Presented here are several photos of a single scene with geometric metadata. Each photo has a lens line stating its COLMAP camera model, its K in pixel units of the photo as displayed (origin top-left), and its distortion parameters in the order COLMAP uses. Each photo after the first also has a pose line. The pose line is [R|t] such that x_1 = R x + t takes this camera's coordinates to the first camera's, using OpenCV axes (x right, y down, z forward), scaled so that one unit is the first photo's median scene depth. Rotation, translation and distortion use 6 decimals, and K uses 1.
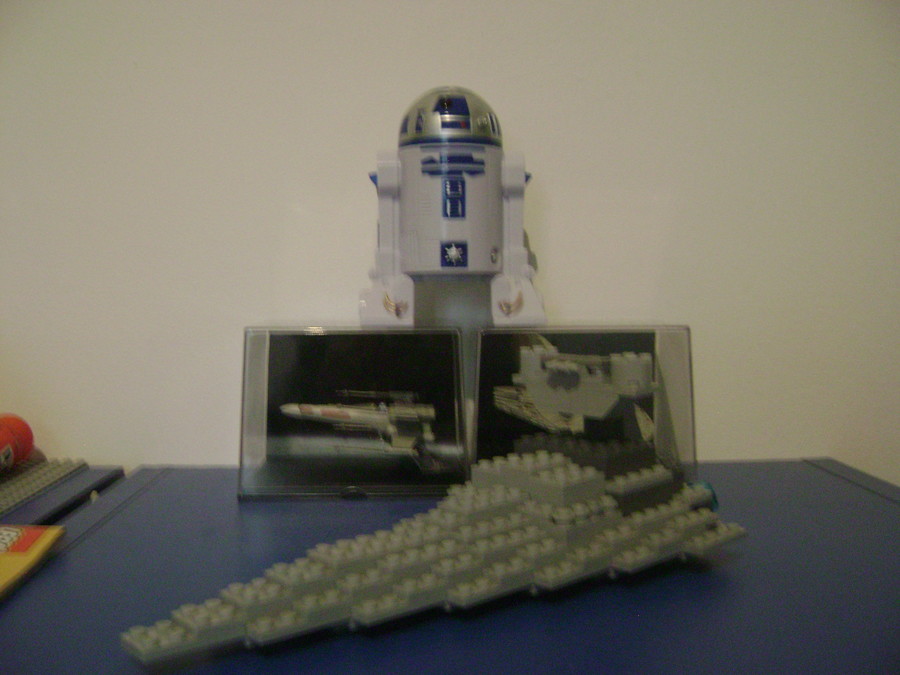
lens RADIAL K [[957.1, 0, 450.0], [0, 957.1, 337.5], [0, 0, 1]] dist [-0.146195, 0.041952]
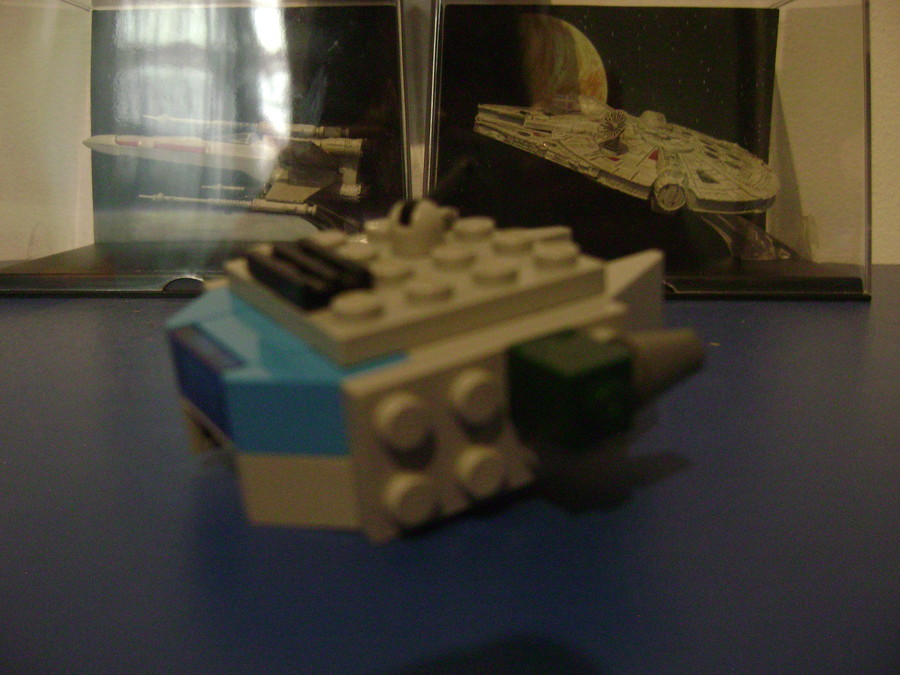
lens RADIAL K [[957.1, 0, 450.0], [0, 957.1, 337.5], [0, 0, 1]] dist [-0.146195, 0.041952]
pose [[0.998831, 0.014008, -0.046264, 0.060434], [-0.007797, 0.991248, 0.131781, 0.119456], [0.047705, -0.131266, 0.990199, 0.487758]]
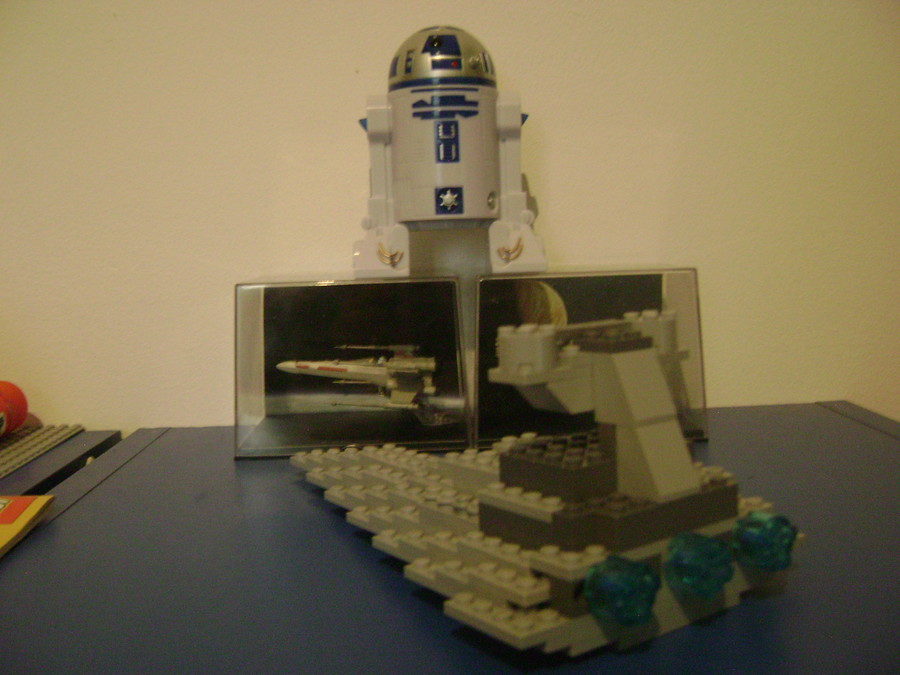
lens RADIAL K [[957.1, 0, 450.0], [0, 957.1, 337.5], [0, 0, 1]] dist [-0.146195, 0.041952]
pose [[0.999420, -0.029487, -0.017008, 0.017128], [0.030312, 0.998266, 0.050462, 0.002506], [0.015491, -0.050948, 0.998581, 0.033579]]
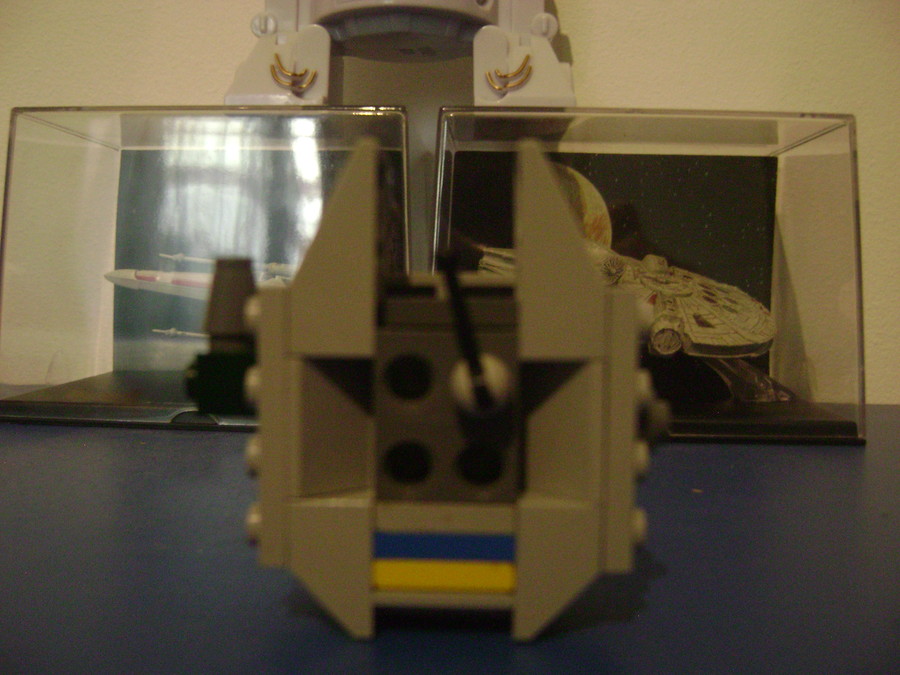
lens RADIAL K [[957.1, 0, 450.0], [0, 957.1, 337.5], [0, 0, 1]] dist [-0.146195, 0.041952]
pose [[0.996331, 0.024984, -0.081850, 0.078086], [-0.024793, 0.999687, 0.003351, 0.110068], [0.081908, -0.001309, 0.996639, 0.476863]]
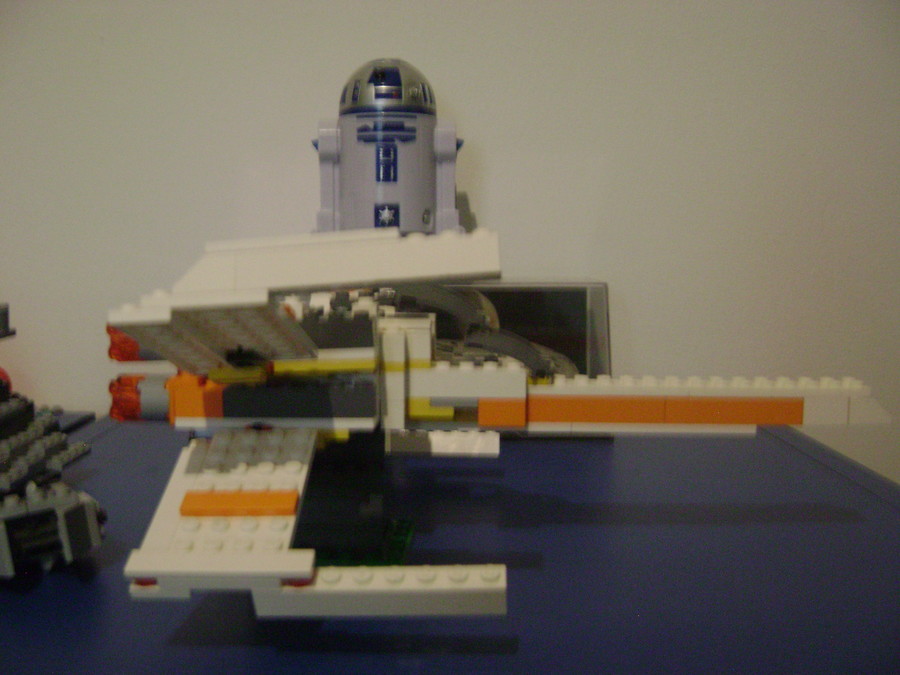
lens RADIAL K [[957.1, 0, 450.0], [0, 957.1, 337.5], [0, 0, 1]] dist [-0.146195, 0.041952]
pose [[0.999676, 0.004641, -0.025042, 0.100949], [-0.003520, 0.998998, 0.044618, 0.001738], [0.025224, -0.044516, 0.998690, -0.077705]]
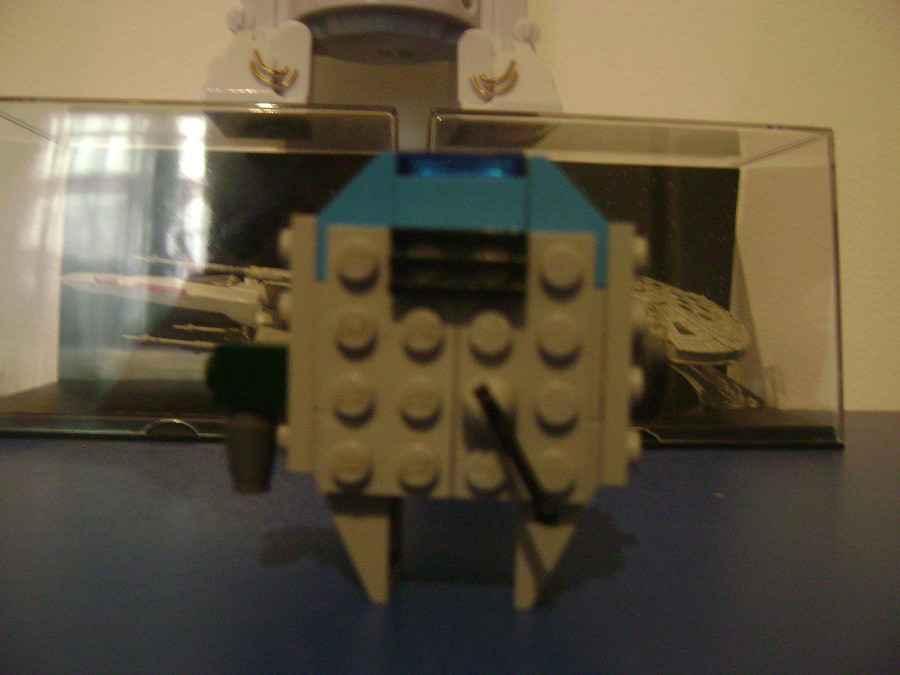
lens RADIAL K [[957.1, 0, 450.0], [0, 957.1, 337.5], [0, 0, 1]] dist [-0.146195, 0.041952]
pose [[0.998818, 0.025800, 0.041184, 0.021335], [-0.025365, 0.999617, -0.011041, 0.113521], [-0.041453, 0.009983, 0.999091, 0.485190]]
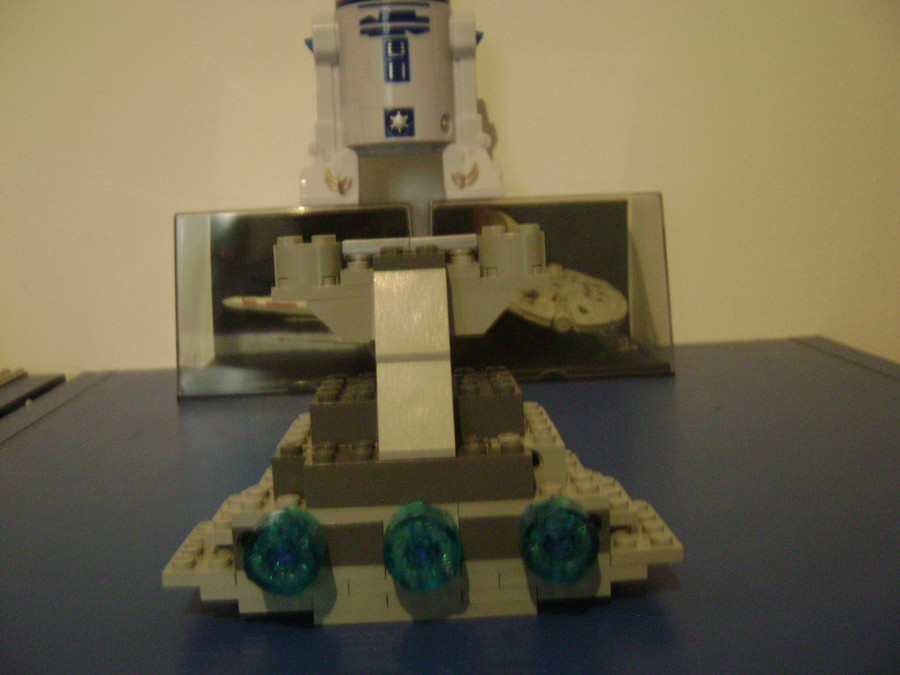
lens RADIAL K [[957.1, 0, 450.0], [0, 957.1, 337.5], [0, 0, 1]] dist [-0.146195, 0.041952]
pose [[0.999206, -0.039824, 0.001408, 0.042083], [0.039522, 0.994907, 0.092724, 0.034042], [-0.005094, -0.092594, 0.995691, 0.080033]]
